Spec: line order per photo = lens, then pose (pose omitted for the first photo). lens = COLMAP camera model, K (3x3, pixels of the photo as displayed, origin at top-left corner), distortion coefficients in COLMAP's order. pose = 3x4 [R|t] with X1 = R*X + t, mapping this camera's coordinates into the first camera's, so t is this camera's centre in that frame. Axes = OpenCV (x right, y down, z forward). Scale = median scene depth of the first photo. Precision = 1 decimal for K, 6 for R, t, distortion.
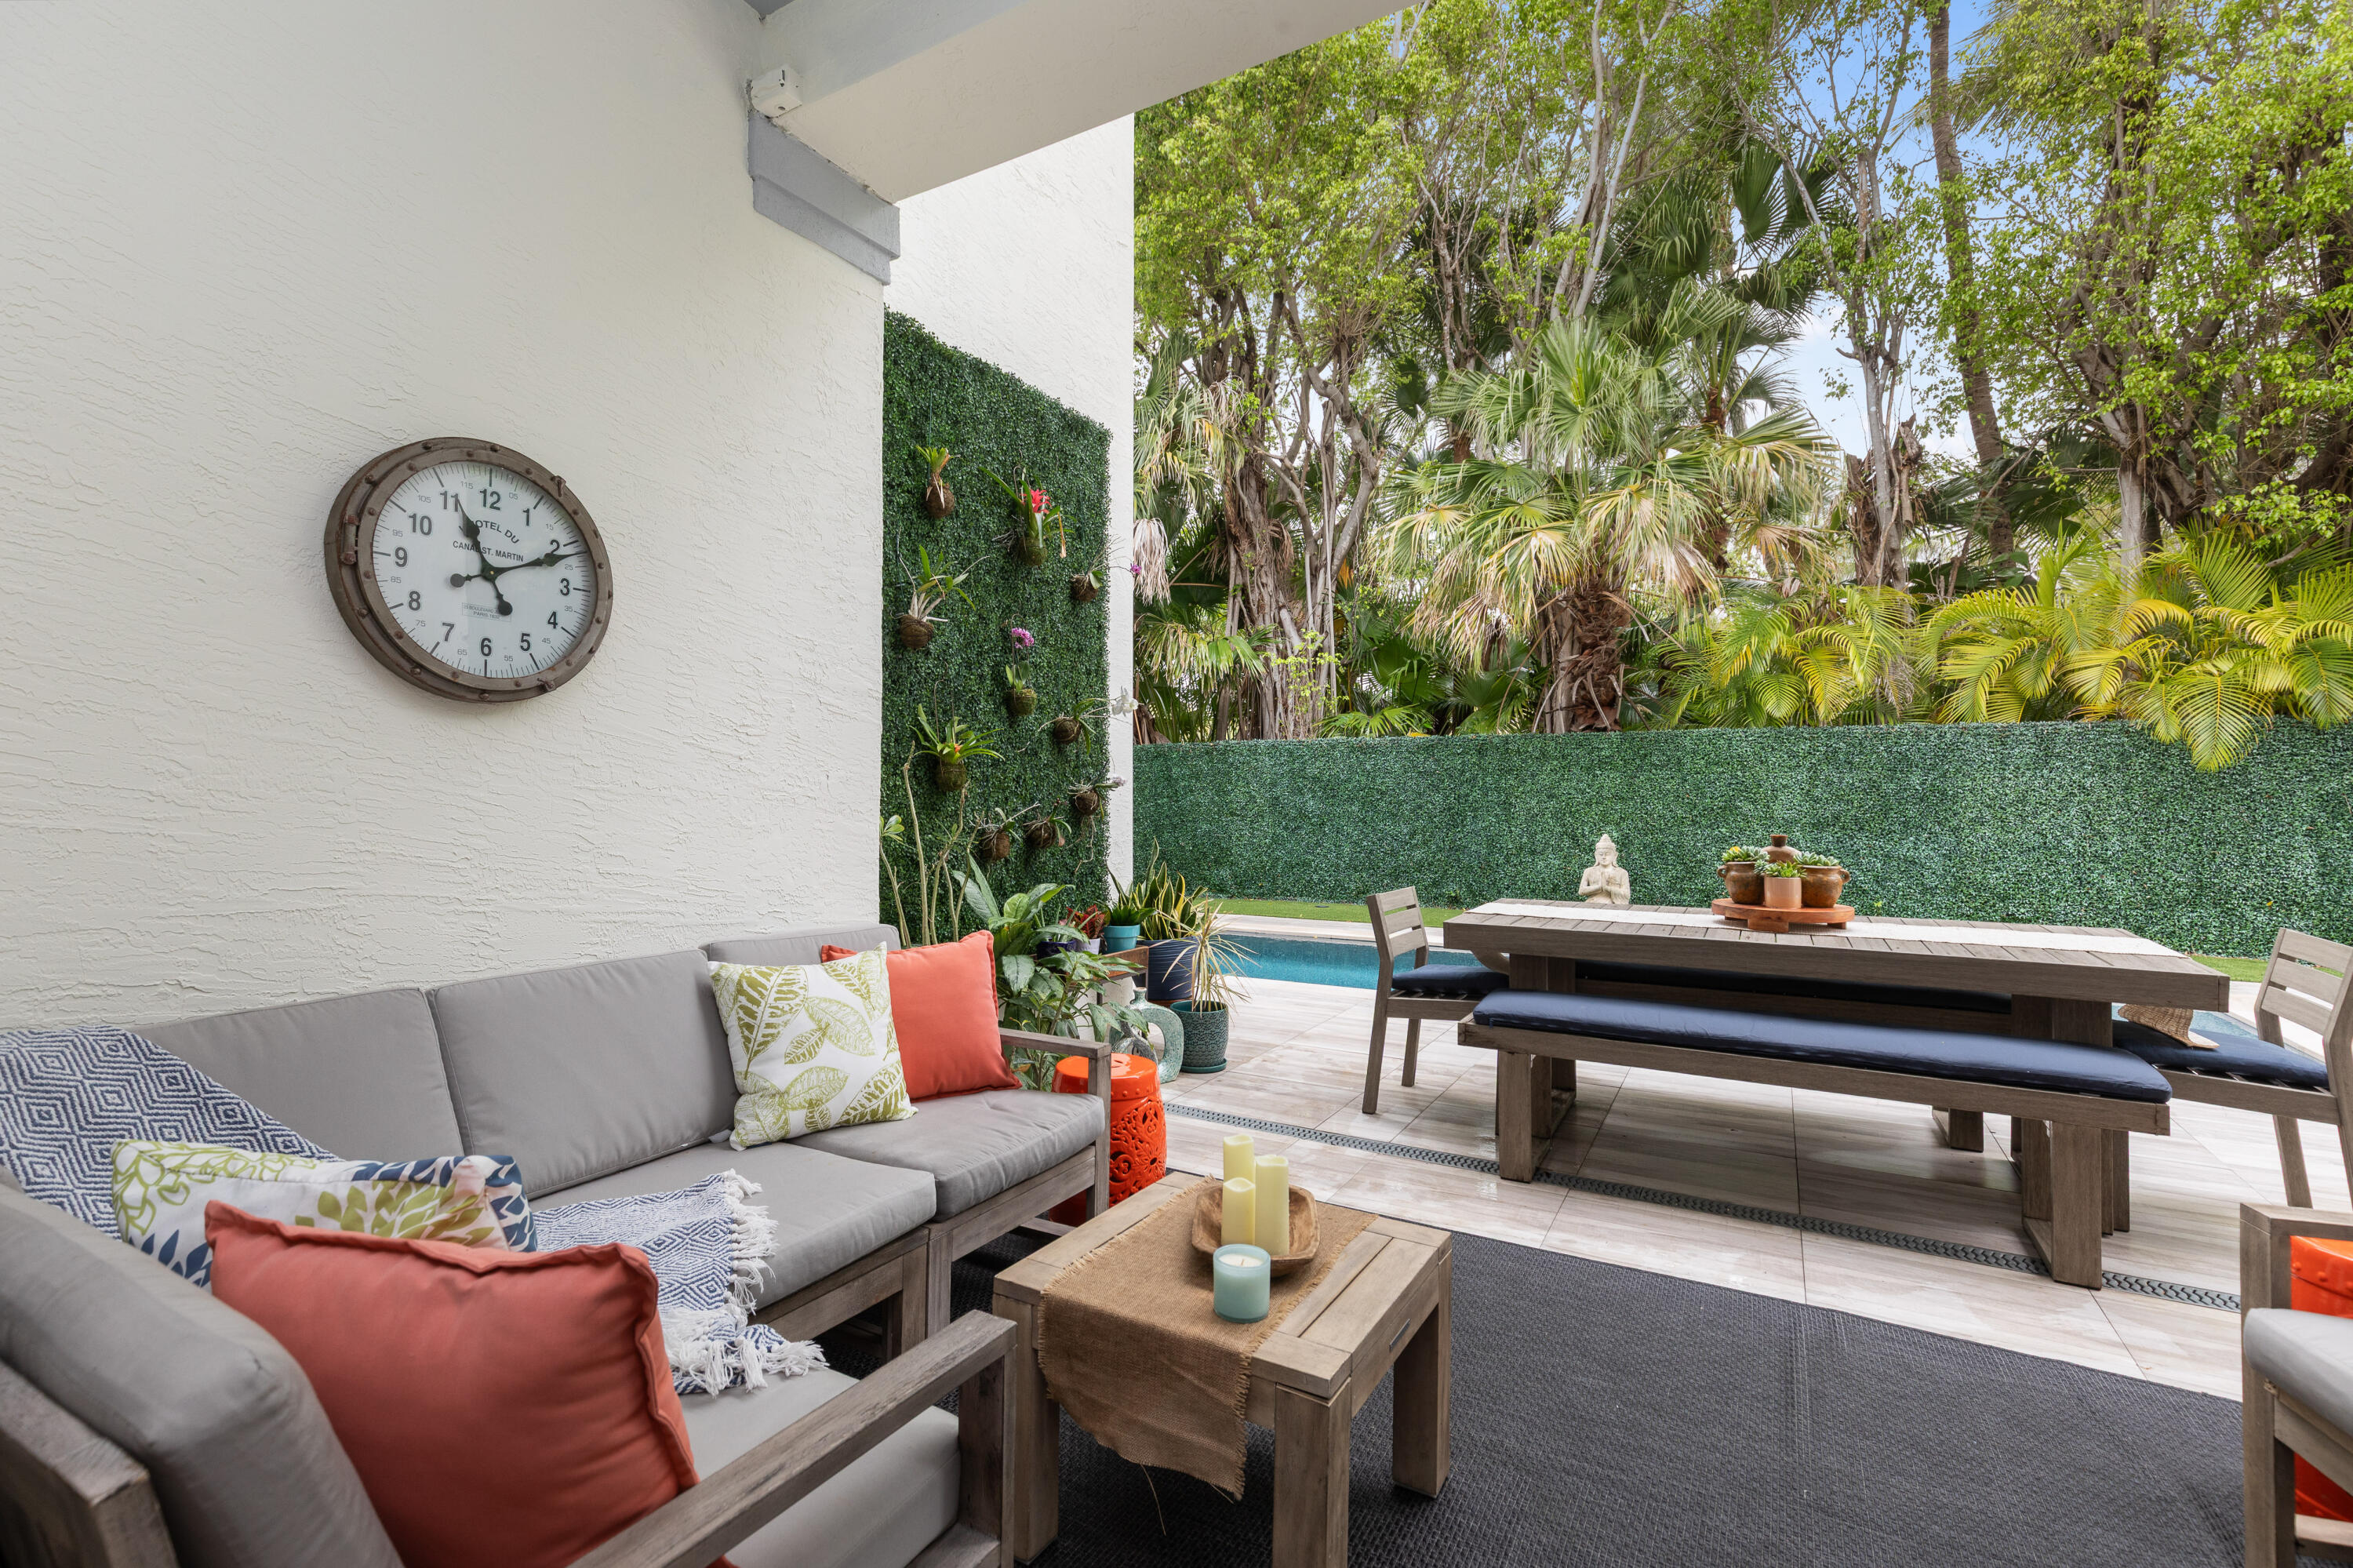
lens RADIAL K [[1053.1, 0, 1164.1], [0, 1053.1, 774.6], [0, 0, 1]] dist [0.002860, 0.000423]
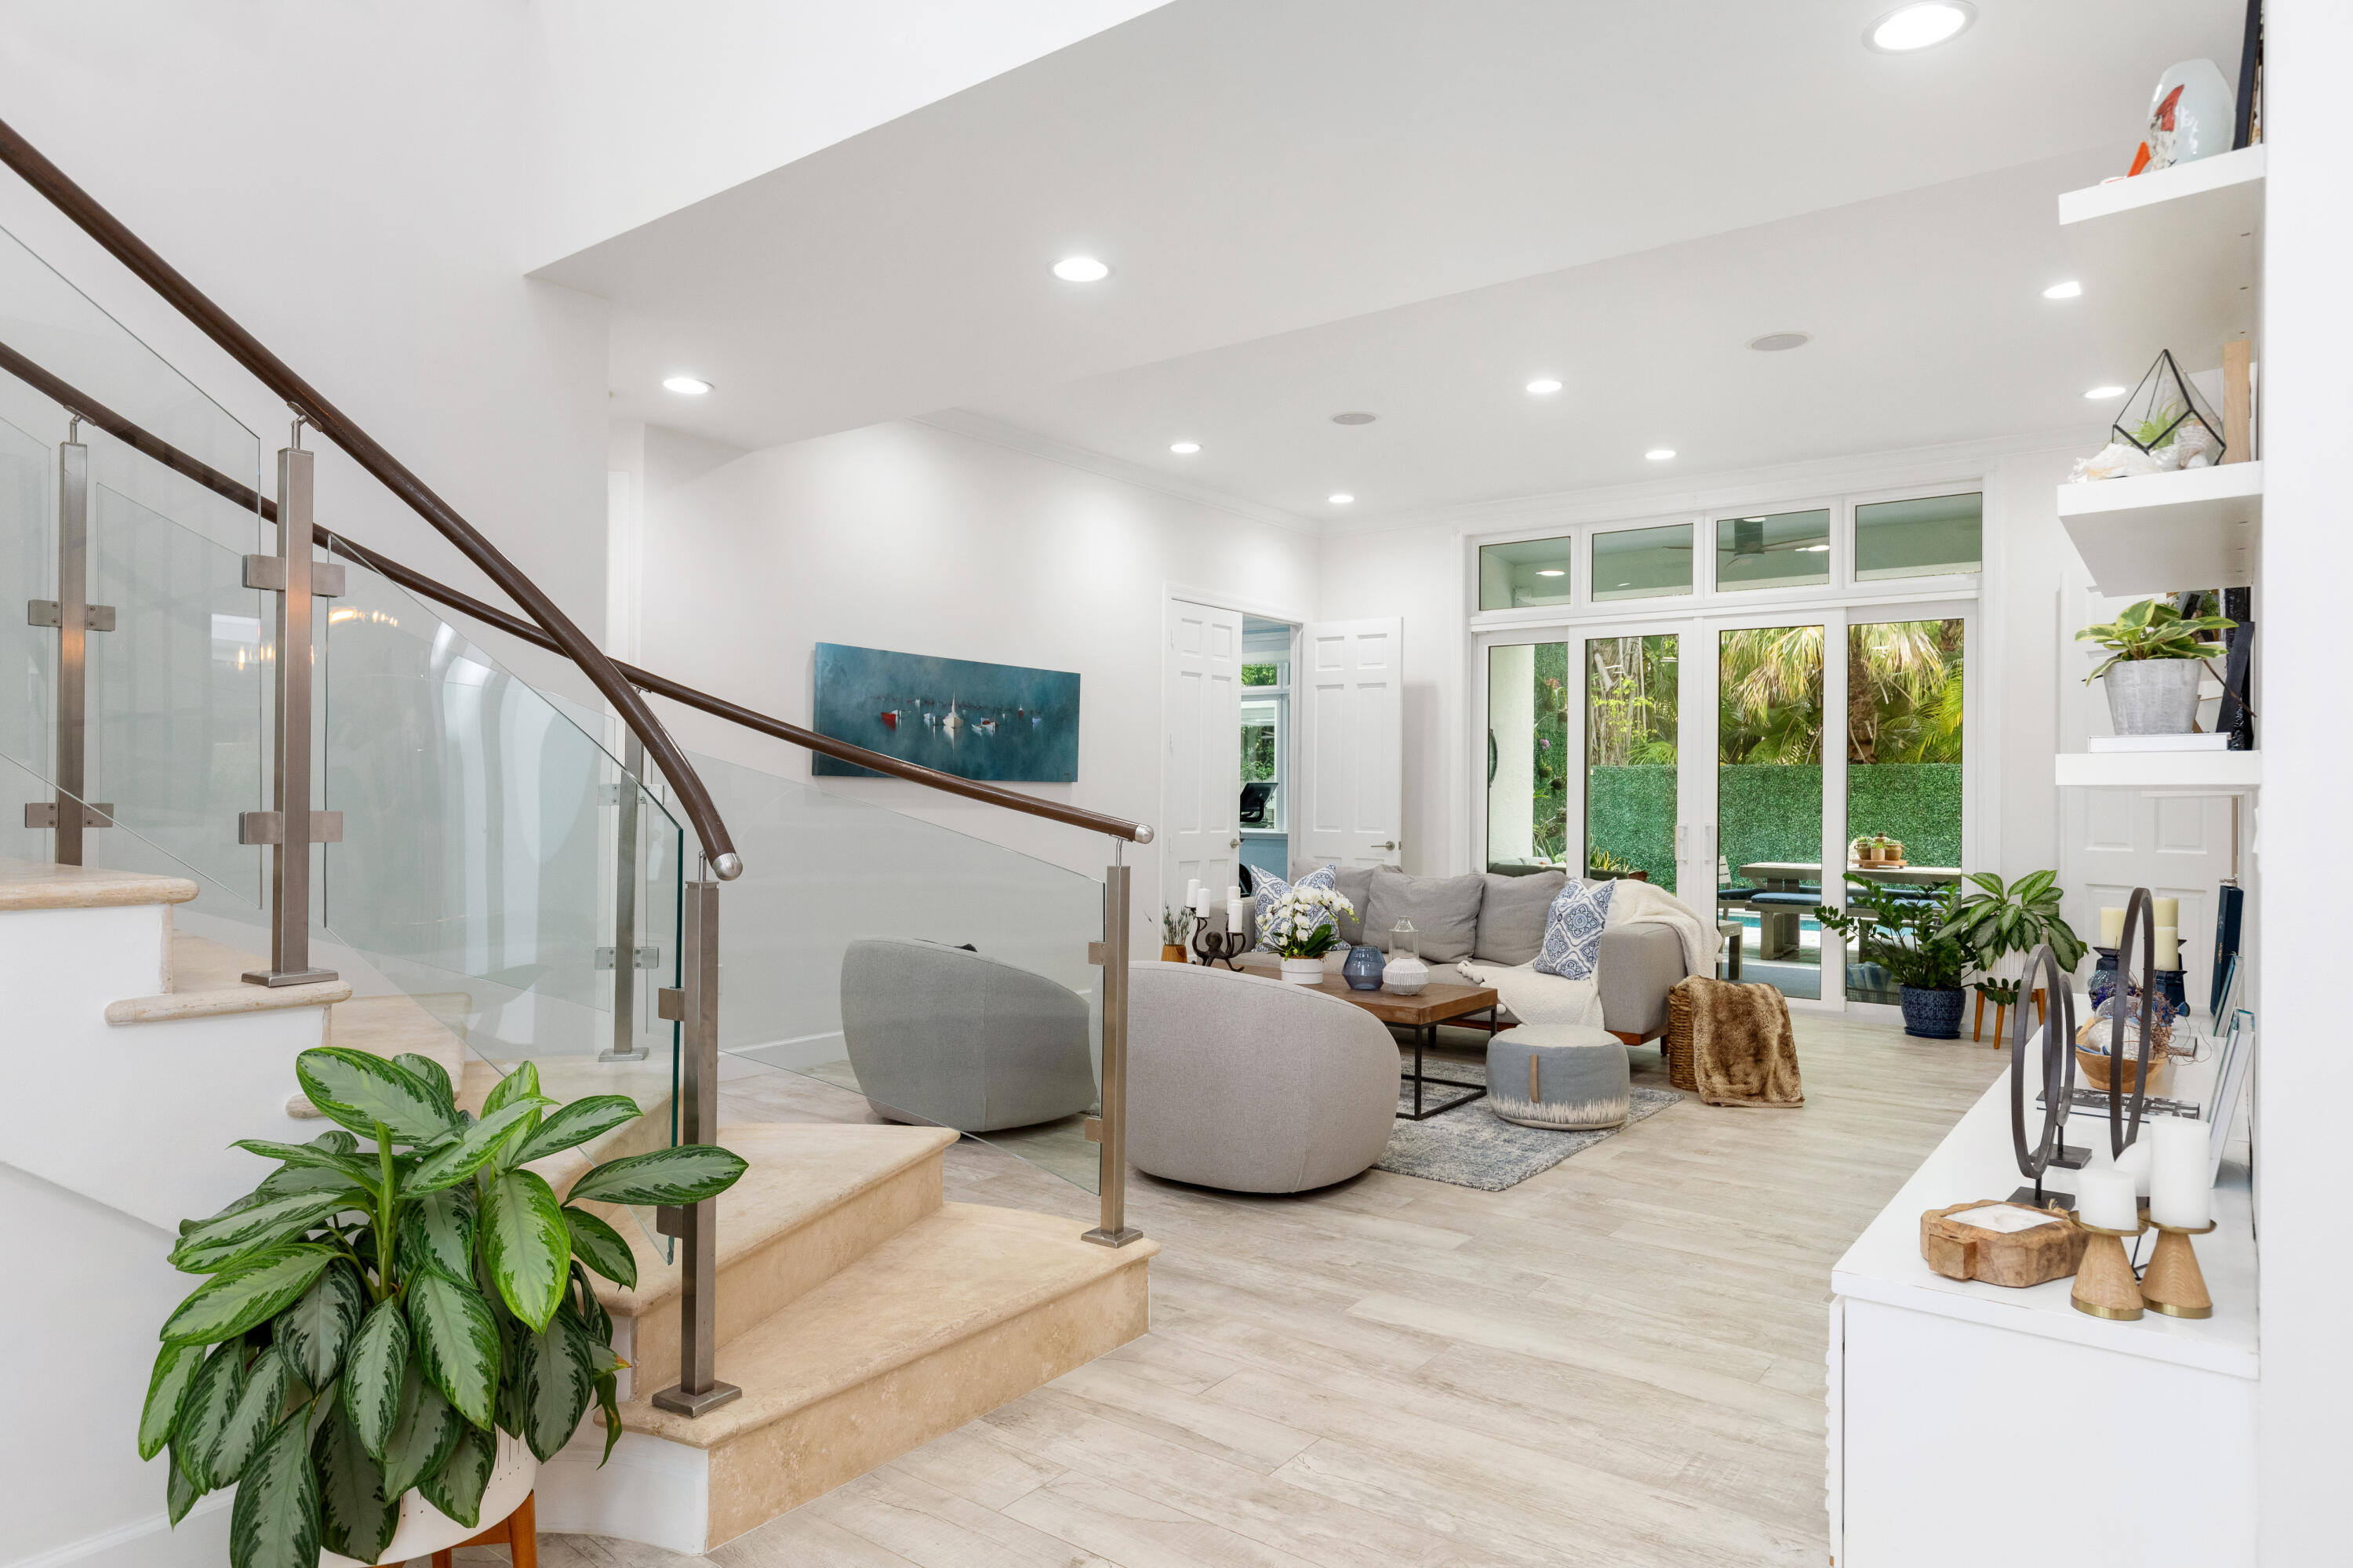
lens RADIAL K [[1438.8, 0, 1176.5], [0, 1438.8, 784.0], [0, 0, 1]] dist [0.023746, -0.000836]
pose [[0.994447, 0.008010, -0.104936, -0.266423], [-0.007515, 0.999959, 0.005116, -0.018997], [0.104972, -0.004299, 0.994466, -0.963592]]
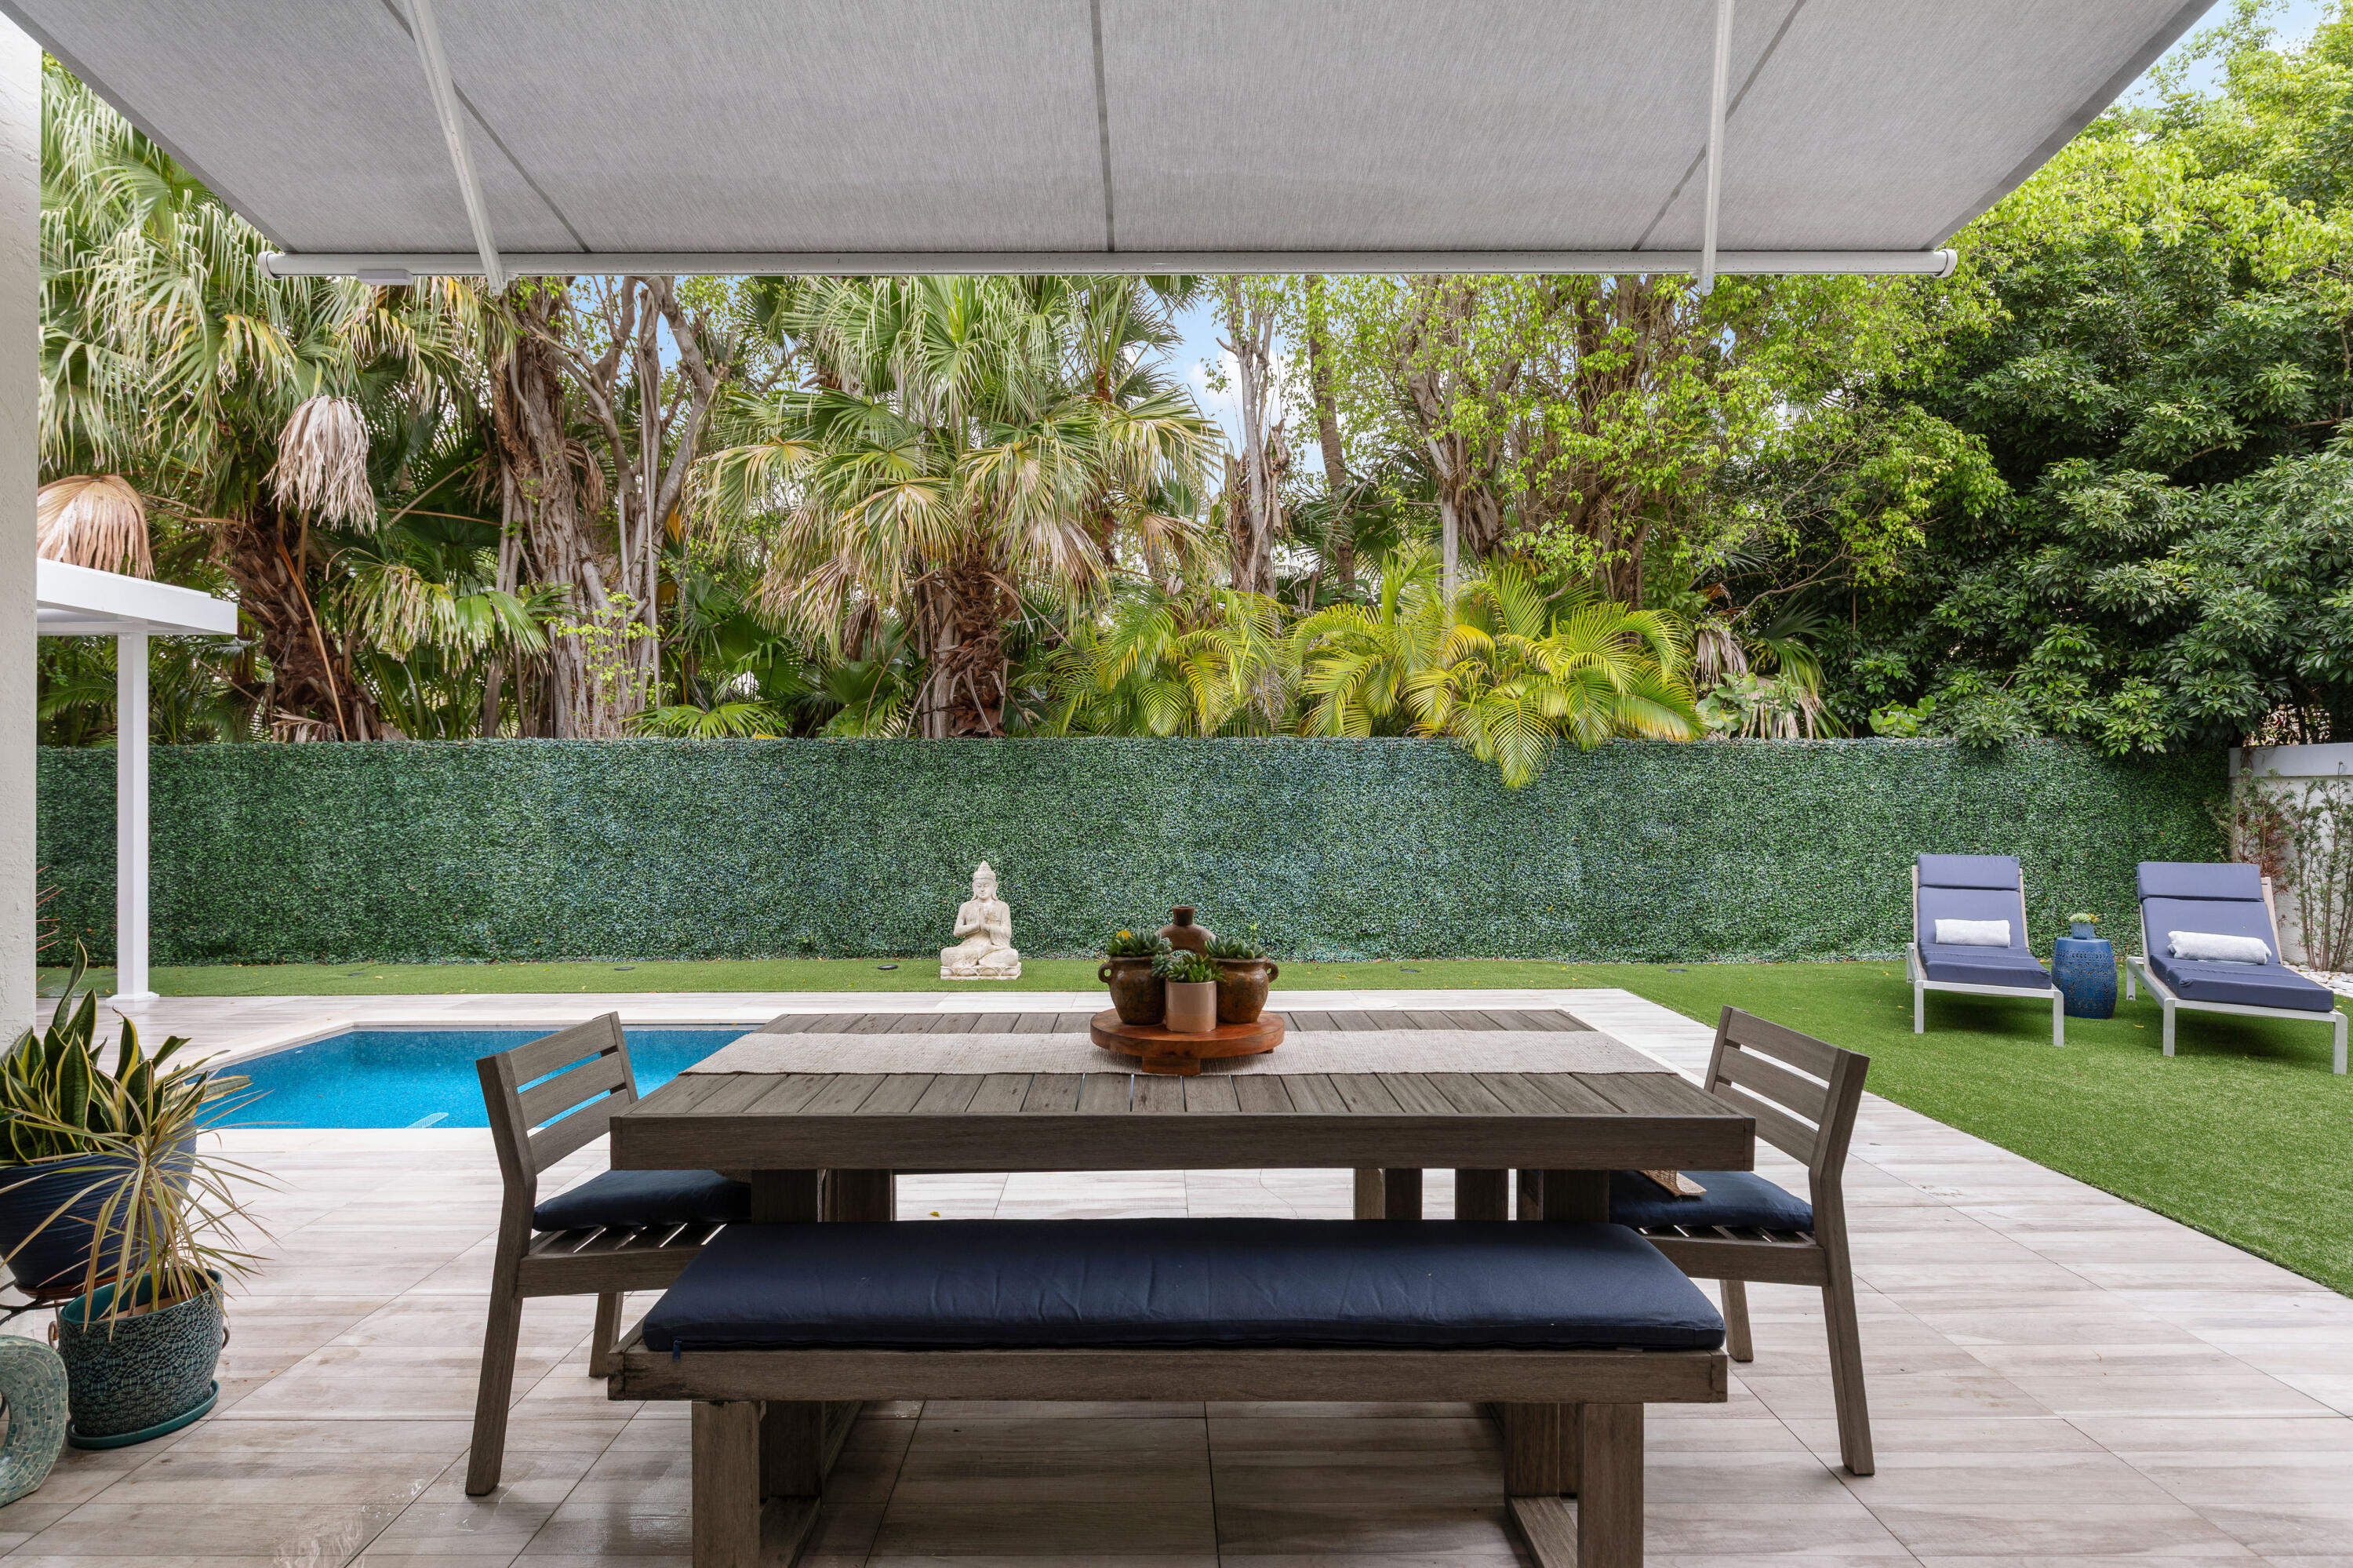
lens RADIAL K [[1135.6, 0, 1147.2], [0, 1135.6, 789.5], [0, 0, 1]] dist [0.002151, -0.000607]
pose [[0.867648, -0.001051, 0.497179, 0.080991], [-0.003430, 0.999961, 0.008100, -0.007431], [-0.497168, -0.008734, 0.867610, 0.151810]]
